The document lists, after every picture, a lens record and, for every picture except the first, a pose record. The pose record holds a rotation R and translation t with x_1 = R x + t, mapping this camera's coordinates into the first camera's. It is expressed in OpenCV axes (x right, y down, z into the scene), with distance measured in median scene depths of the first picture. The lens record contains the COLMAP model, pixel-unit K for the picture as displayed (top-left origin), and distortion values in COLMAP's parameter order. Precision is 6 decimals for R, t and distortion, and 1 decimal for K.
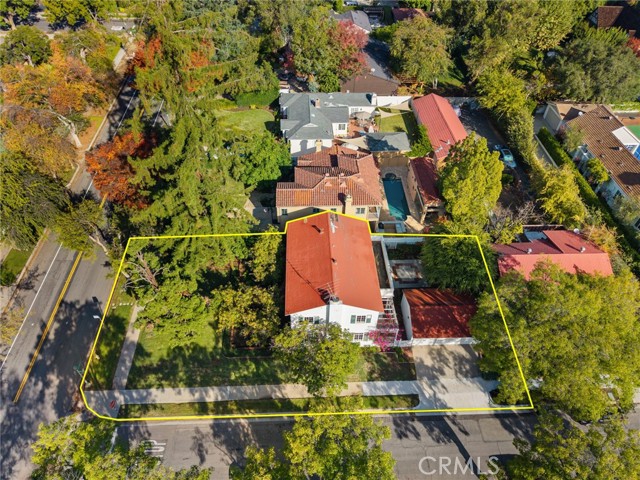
lens RADIAL K [[439.7, 0, 319.5], [0, 439.7, 240.6], [0, 0, 1]] dist [0.027415, 0.001245]
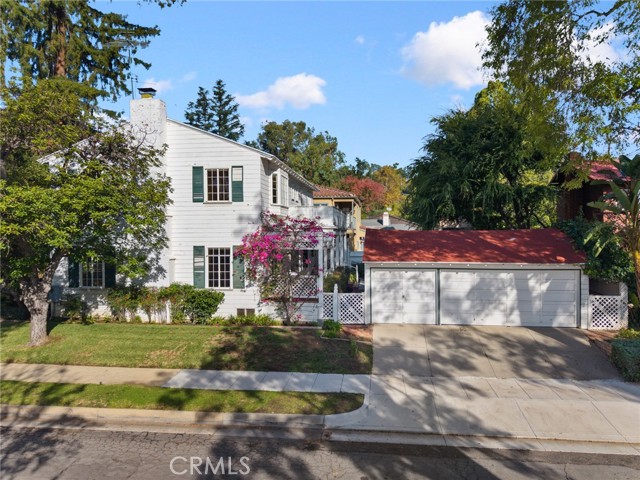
lens RADIAL K [[439.7, 0, 321.8], [0, 439.7, 239.2], [0, 0, 1]] dist [0.027415, 0.001245]
pose [[0.988125, -0.000172, -0.153651, 0.238226], [-0.103026, 0.741153, -0.663383, 0.450672], [0.113993, 0.671336, 0.732334, 0.750418]]
